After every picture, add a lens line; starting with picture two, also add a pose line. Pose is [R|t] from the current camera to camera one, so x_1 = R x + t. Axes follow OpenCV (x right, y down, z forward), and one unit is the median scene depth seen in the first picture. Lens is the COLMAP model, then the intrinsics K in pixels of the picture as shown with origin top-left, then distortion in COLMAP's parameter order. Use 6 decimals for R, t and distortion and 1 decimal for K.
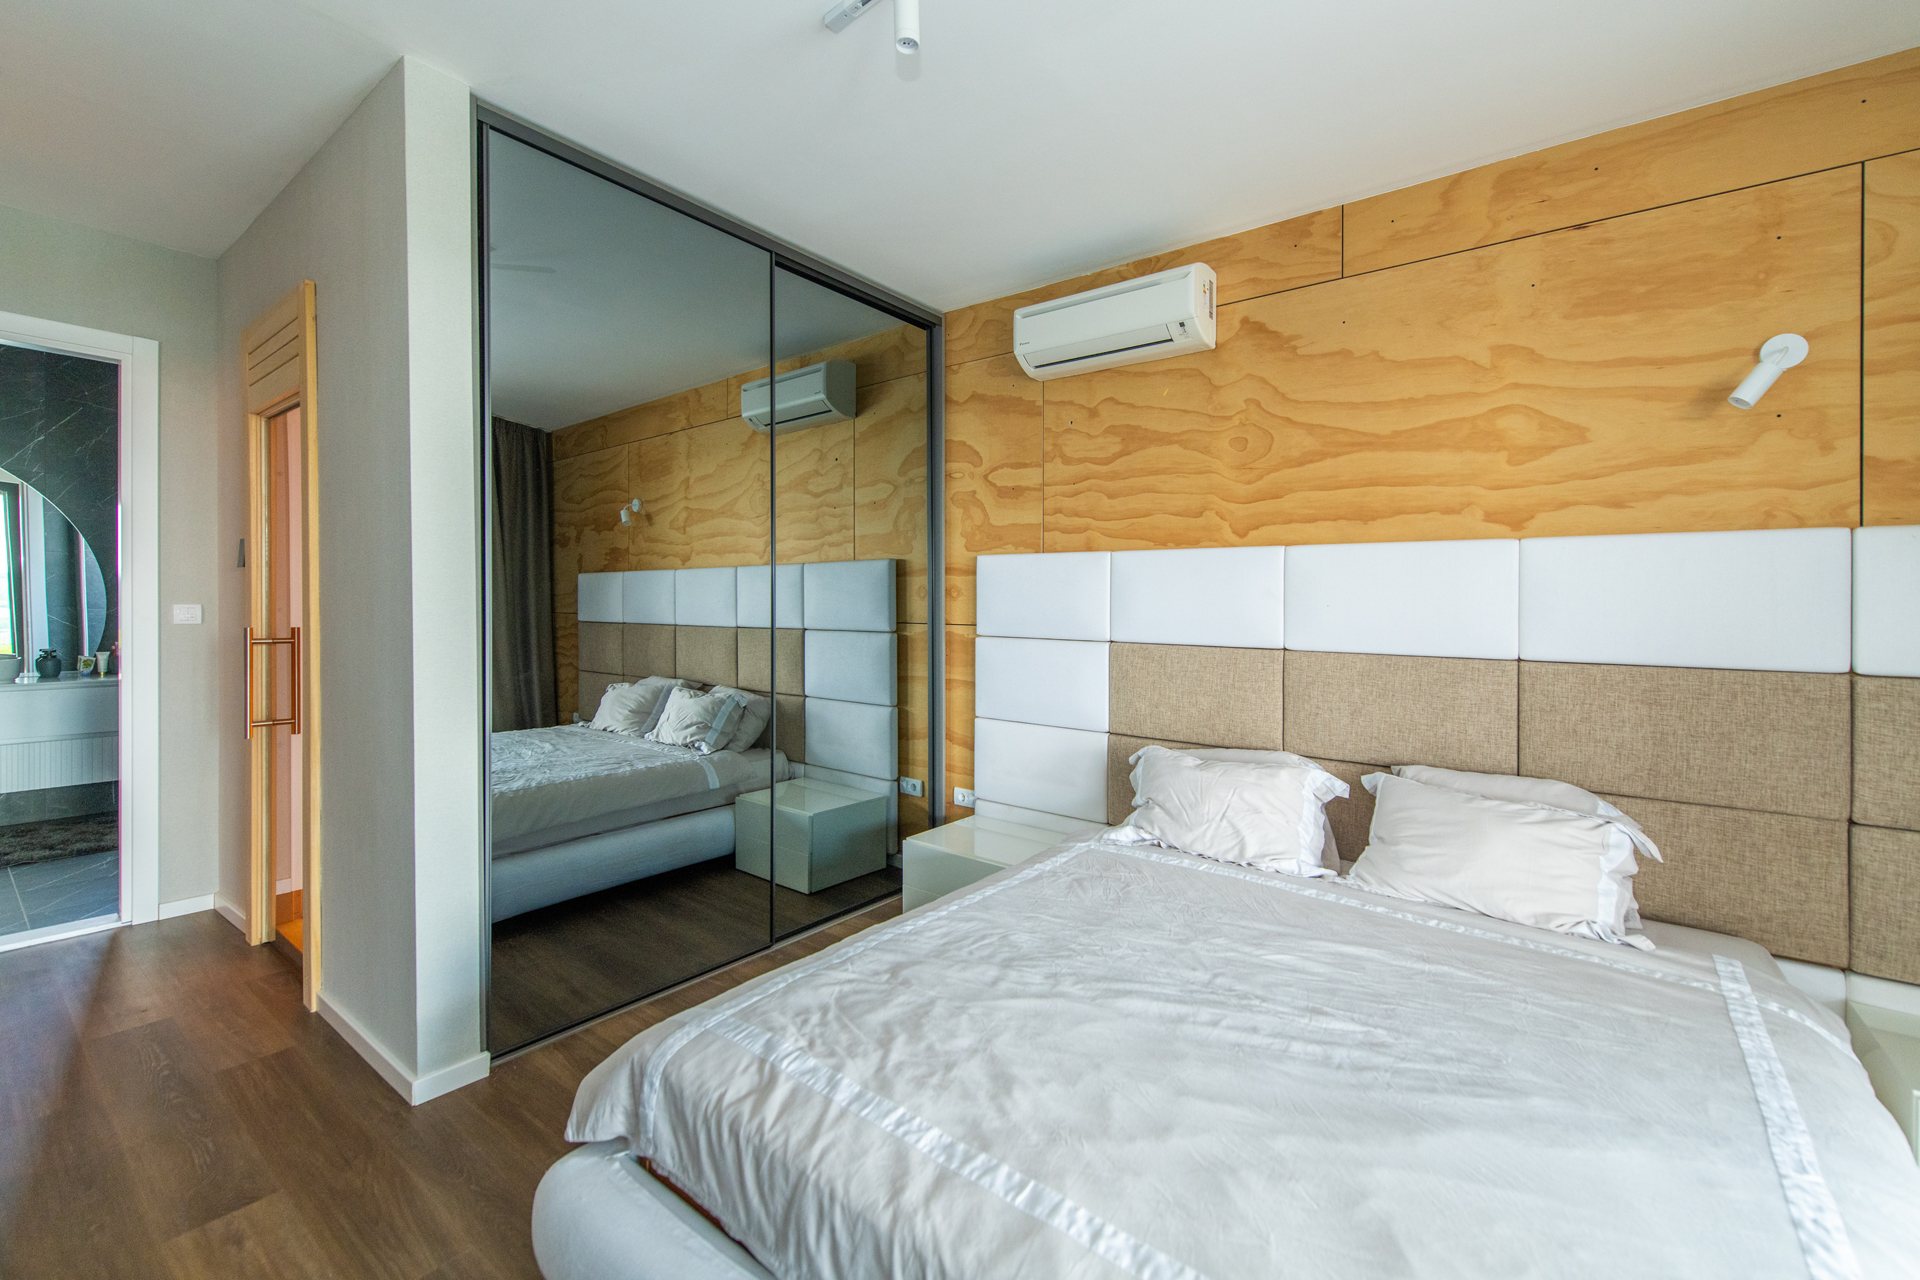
lens RADIAL K [[783.3, 0, 968.8], [0, 783.3, 605.9], [0, 0, 1]] dist [-0.000057, -0.000278]
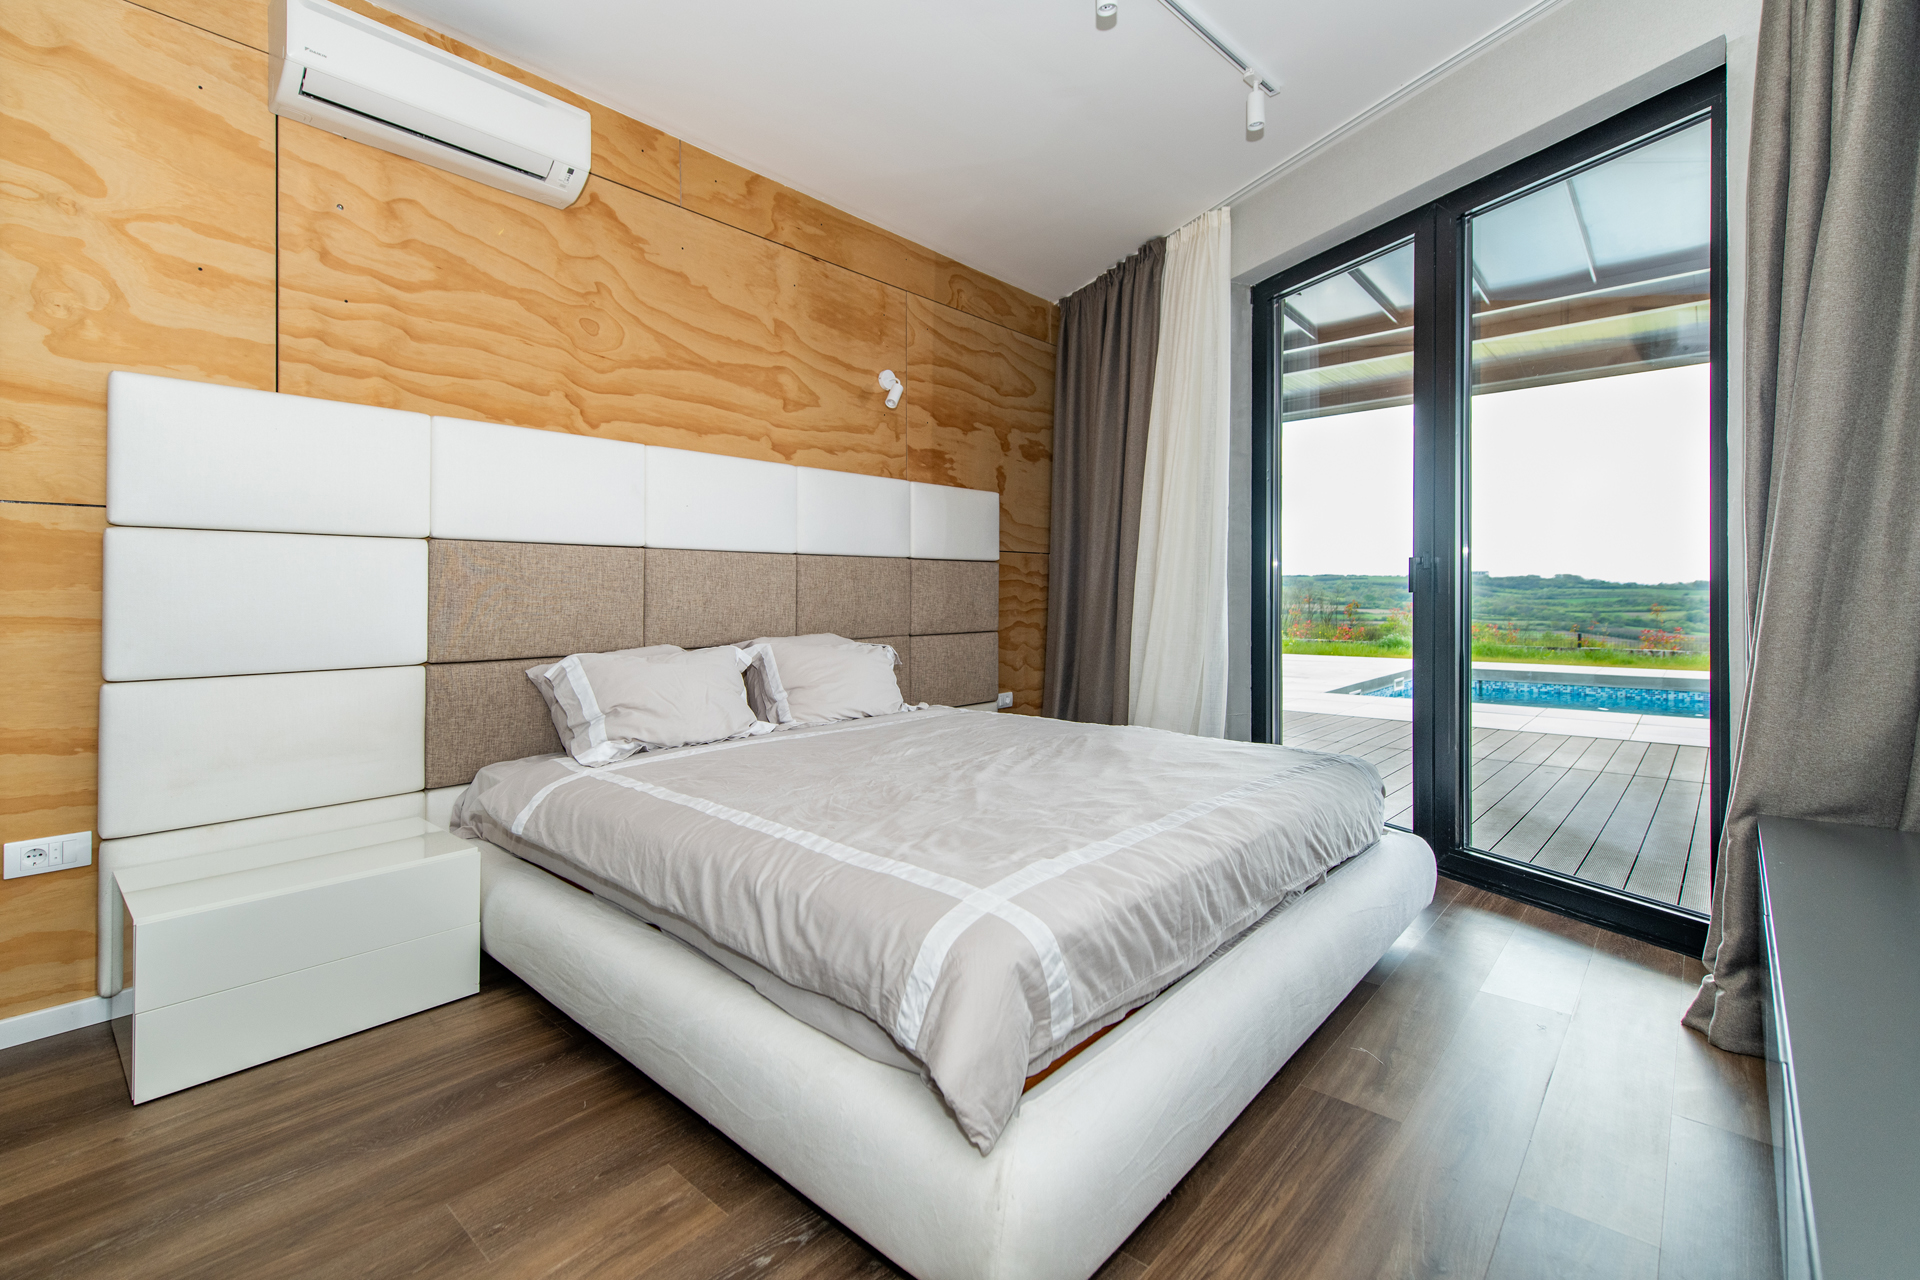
lens RADIAL K [[852.0, 0, 956.6], [0, 852.0, 582.0], [0, 0, 1]] dist [0.008592, 0.000027]
pose [[0.074500, -0.001718, 0.997220, -0.679434], [0.006048, 0.999981, 0.001271, 0.104026], [-0.997203, 0.005937, 0.074508, 0.529754]]
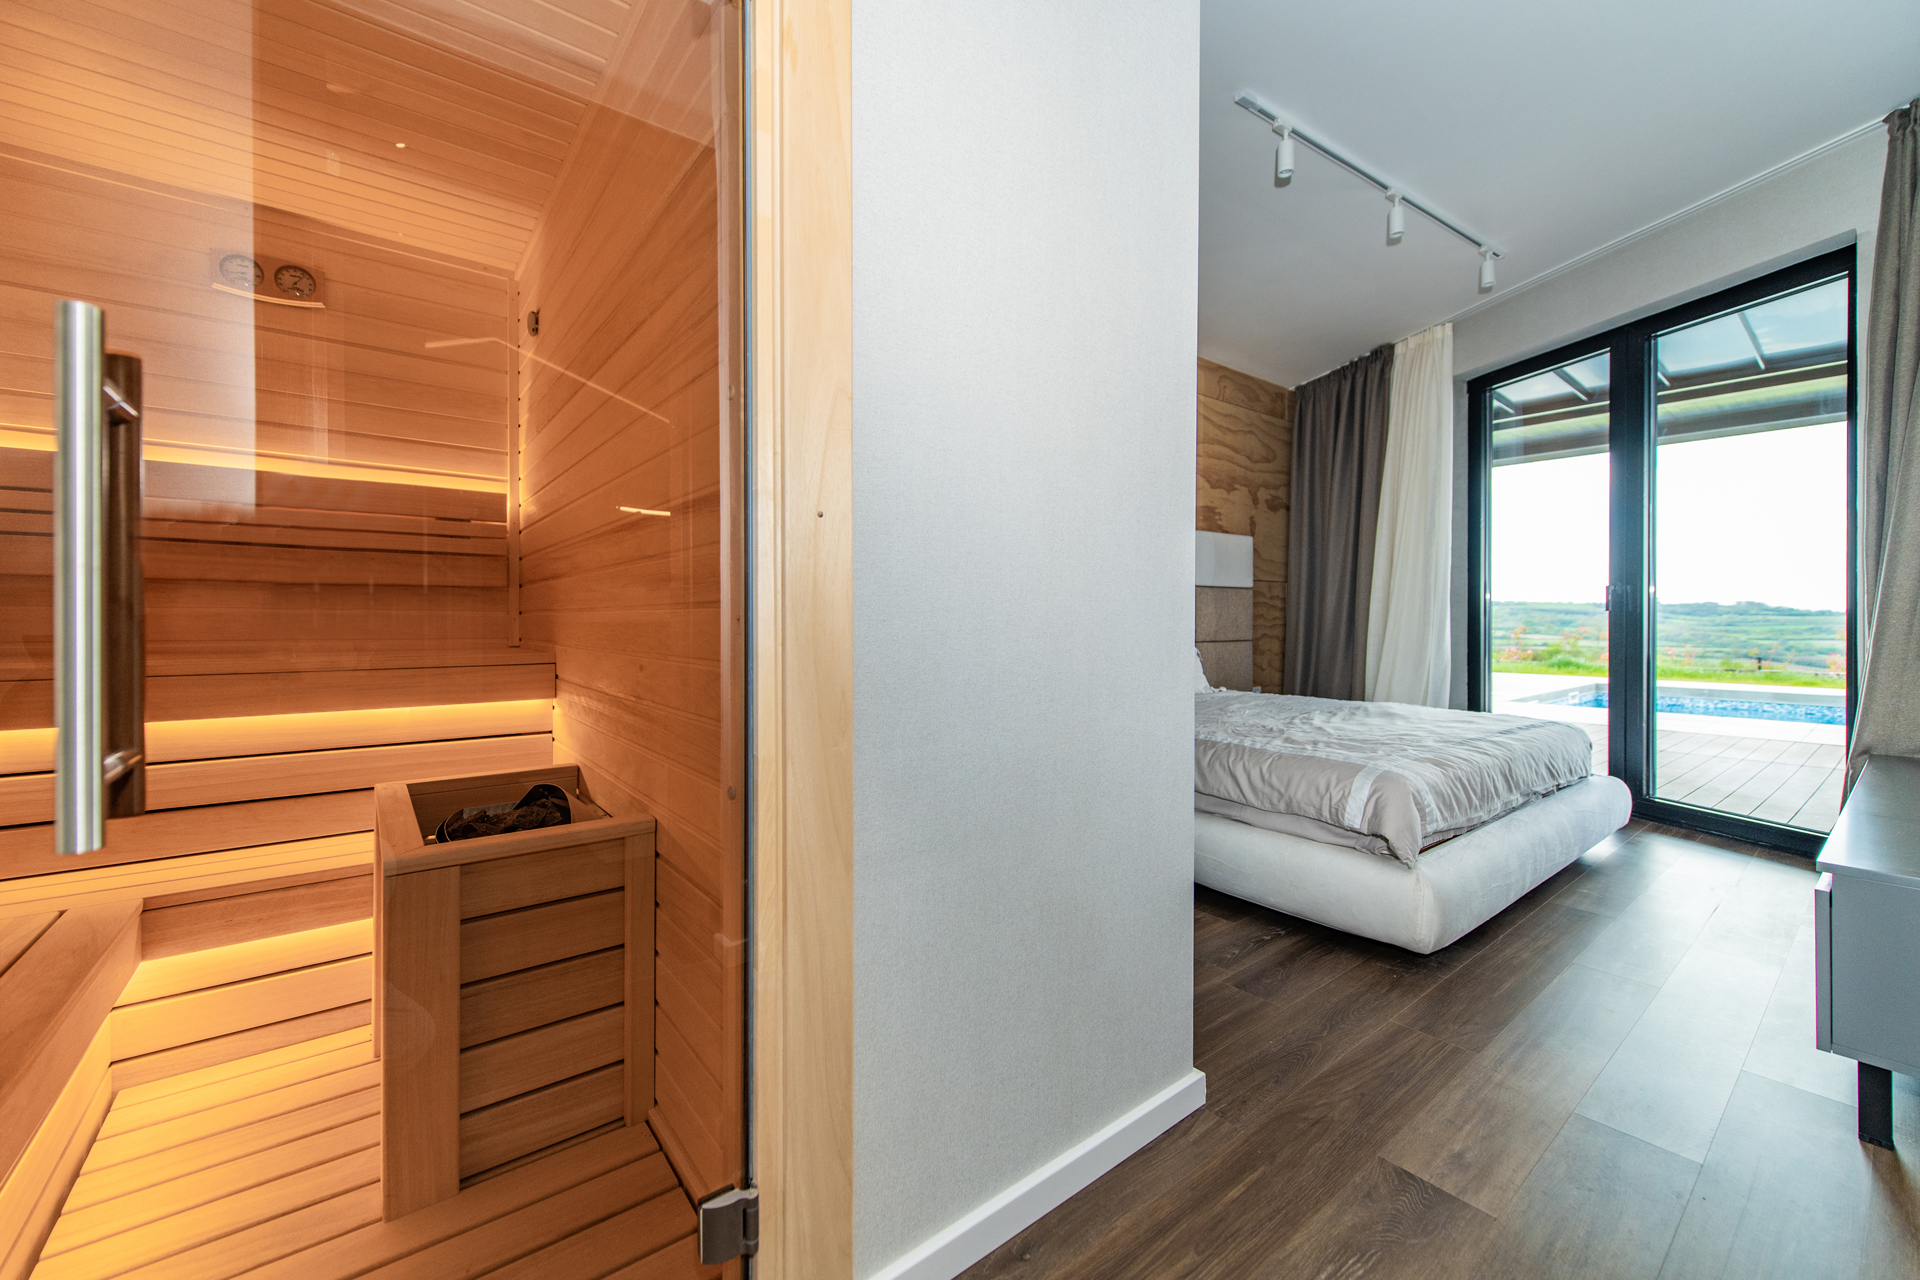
lens RADIAL K [[783.3, 0, 968.8], [0, 783.3, 605.9], [0, 0, 1]] dist [-0.000057, -0.000278]
pose [[0.237615, -0.000250, 0.971359, -1.168355], [0.001857, 0.999998, -0.000197, 0.111583], [-0.971358, 0.001851, 0.237615, 0.805054]]
